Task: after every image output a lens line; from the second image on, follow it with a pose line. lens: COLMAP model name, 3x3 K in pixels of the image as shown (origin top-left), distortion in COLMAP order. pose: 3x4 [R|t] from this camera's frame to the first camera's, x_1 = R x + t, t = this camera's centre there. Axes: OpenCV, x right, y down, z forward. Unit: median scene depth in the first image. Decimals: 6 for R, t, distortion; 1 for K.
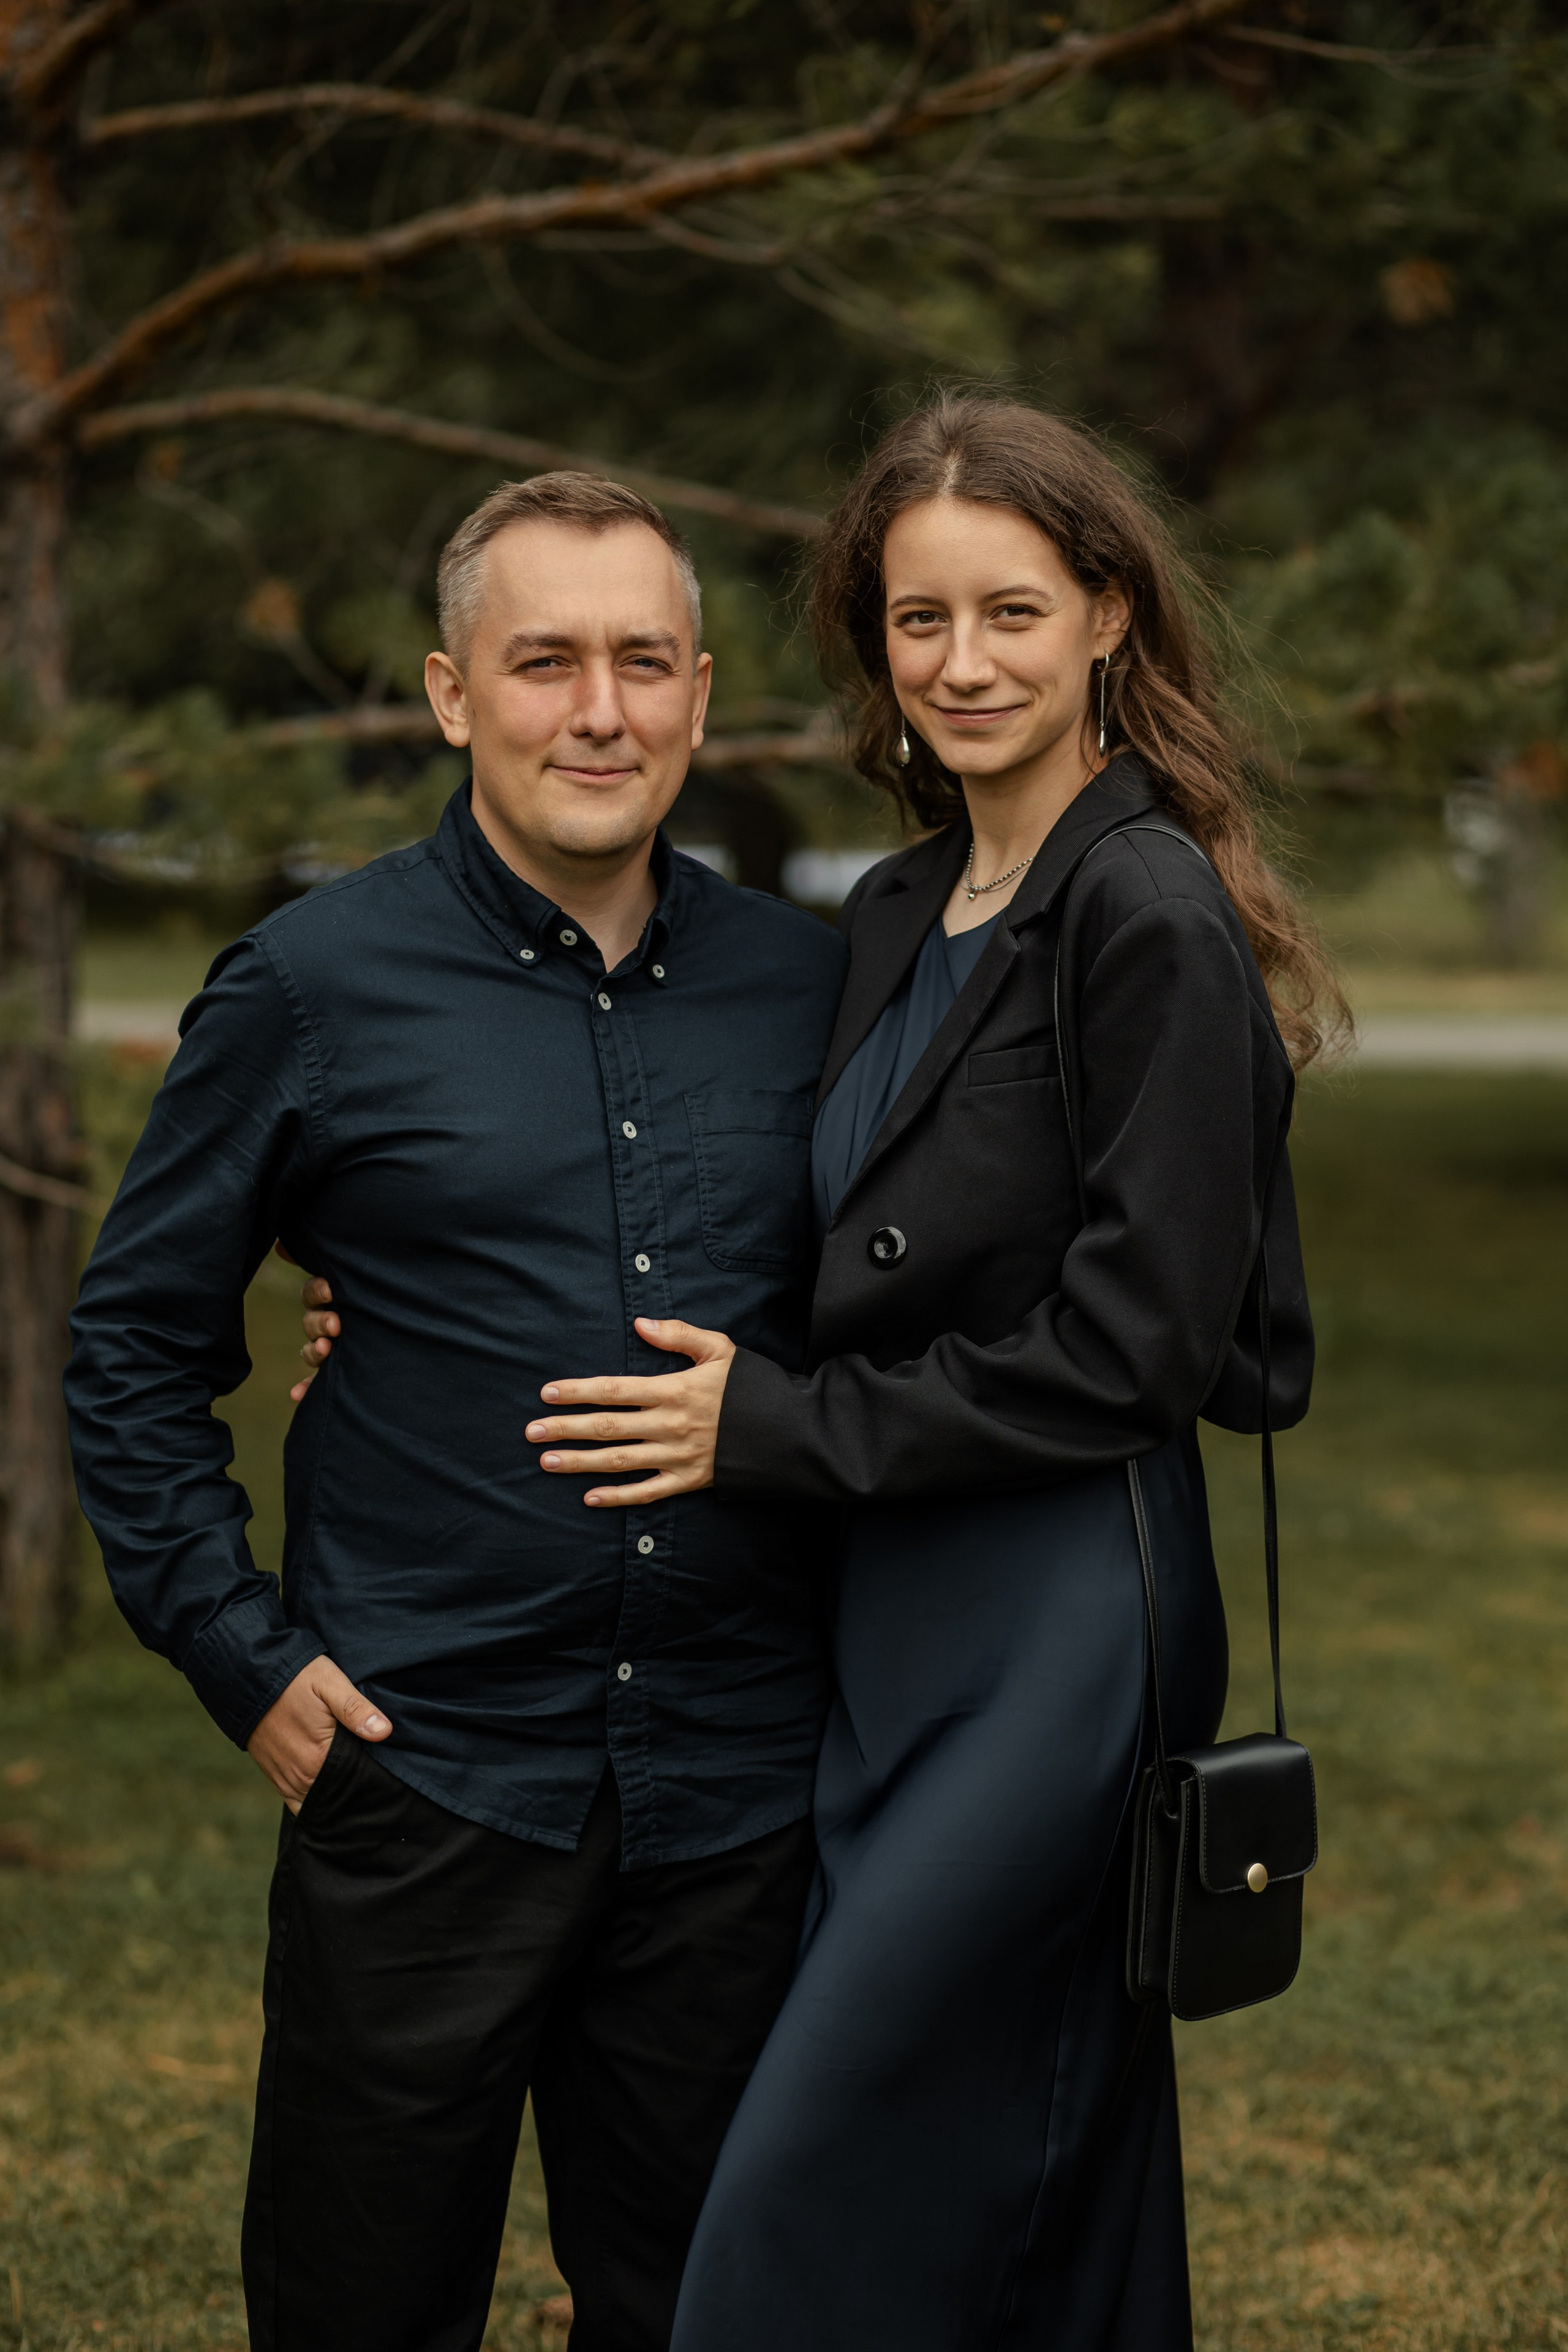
lens RADIAL K [[6049.4, 0, 778.3], [0, 6049.4, 1169.6], [0, 0, 1]] dist [-0.059309, 0.000000]
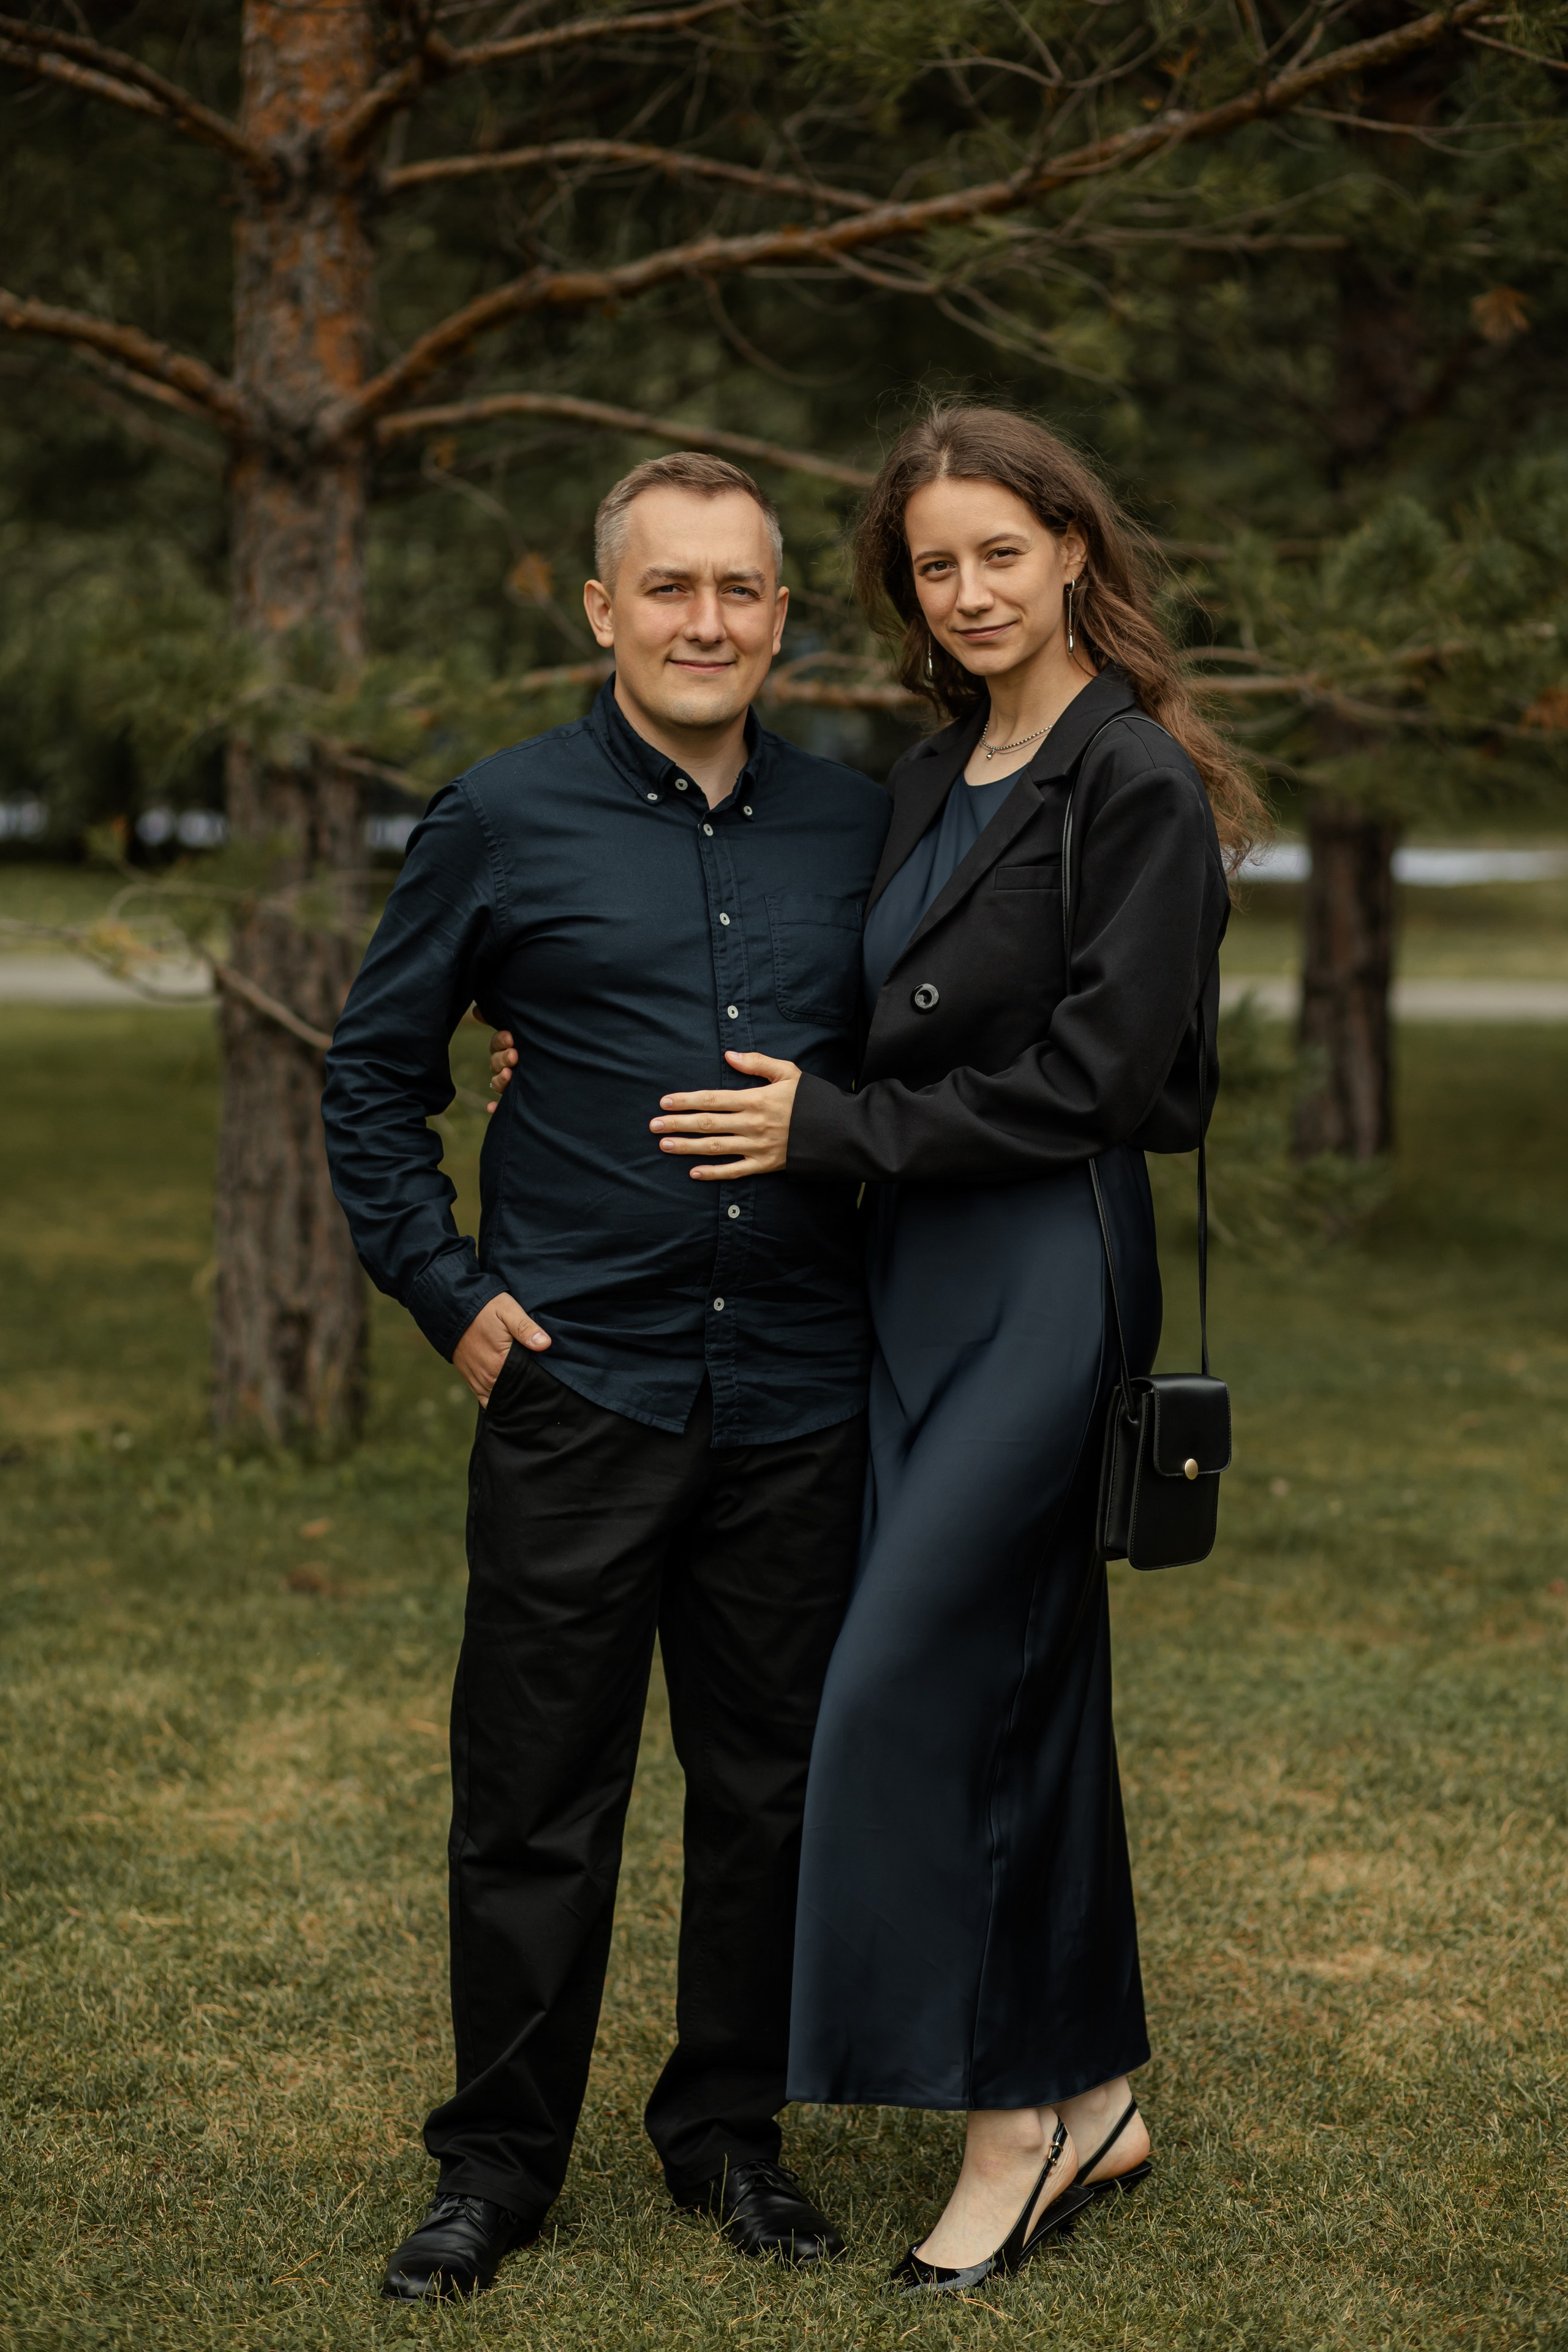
lens RADIAL K [[6049.4, 0, 791.7], [0, 6049.4, 1158.8], [0, 0, 1]] dist [-0.059309, 0.000000]
pose [[0.998529, 0.008583, -0.053530, 0.040403], [-0.008712, 0.999960, -0.002165, 0.031078], [0.053509, 0.002628, 0.998564, -0.245059]]
